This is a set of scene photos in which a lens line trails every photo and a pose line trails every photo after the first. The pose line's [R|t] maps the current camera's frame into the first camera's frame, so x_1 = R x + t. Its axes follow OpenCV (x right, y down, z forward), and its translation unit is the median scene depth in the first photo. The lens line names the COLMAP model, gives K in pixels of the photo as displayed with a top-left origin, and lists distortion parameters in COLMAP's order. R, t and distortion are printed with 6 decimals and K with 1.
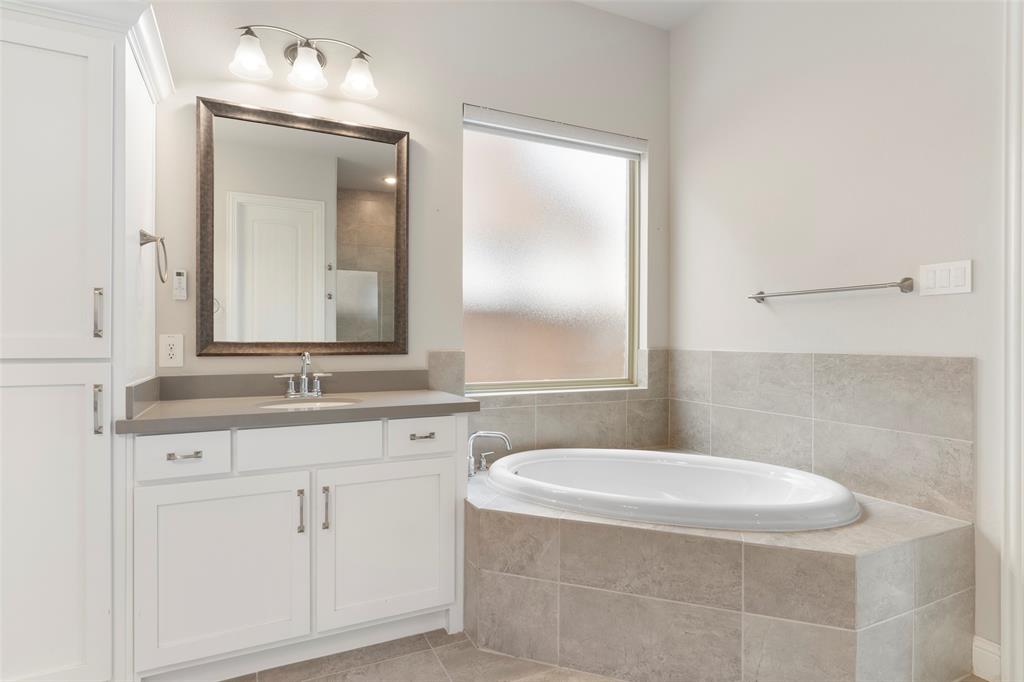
lens RADIAL K [[539.5, 0, 510.2], [0, 539.5, 340.9], [0, 0, 1]] dist [0.002377, 0.001301]
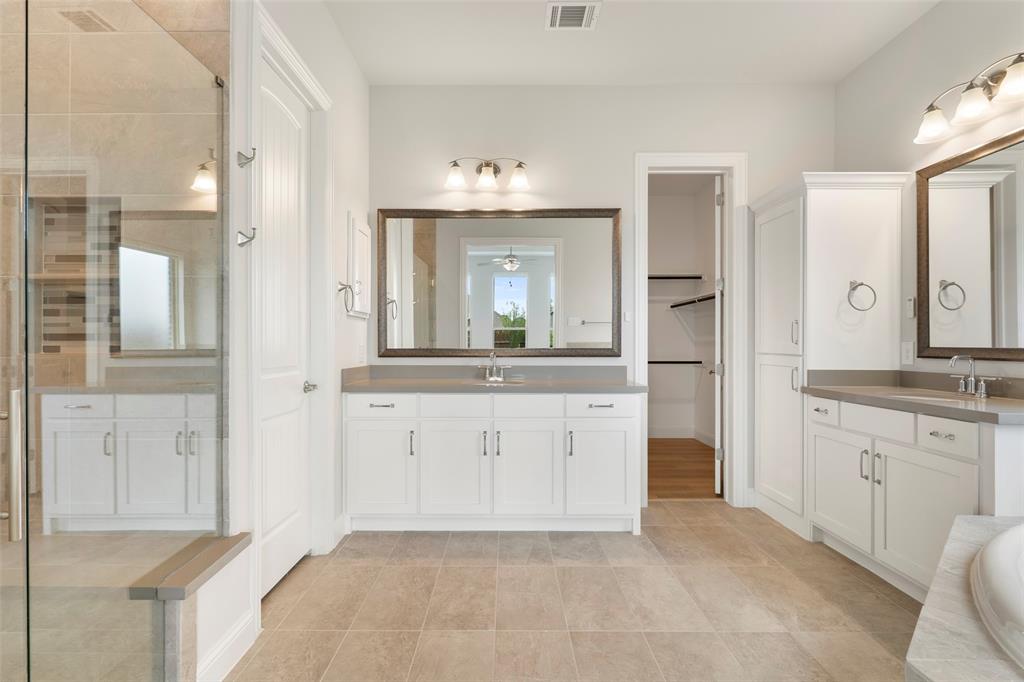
lens RADIAL K [[491.4, 0, 502.1], [0, 491.4, 343.4], [0, 0, 1]] dist [-0.010234, 0.000250]
pose [[-0.429671, -0.003404, -0.902979, 1.035314], [-0.003185, 0.999992, -0.002255, -0.001824], [0.902980, 0.001908, -0.429678, 0.585713]]
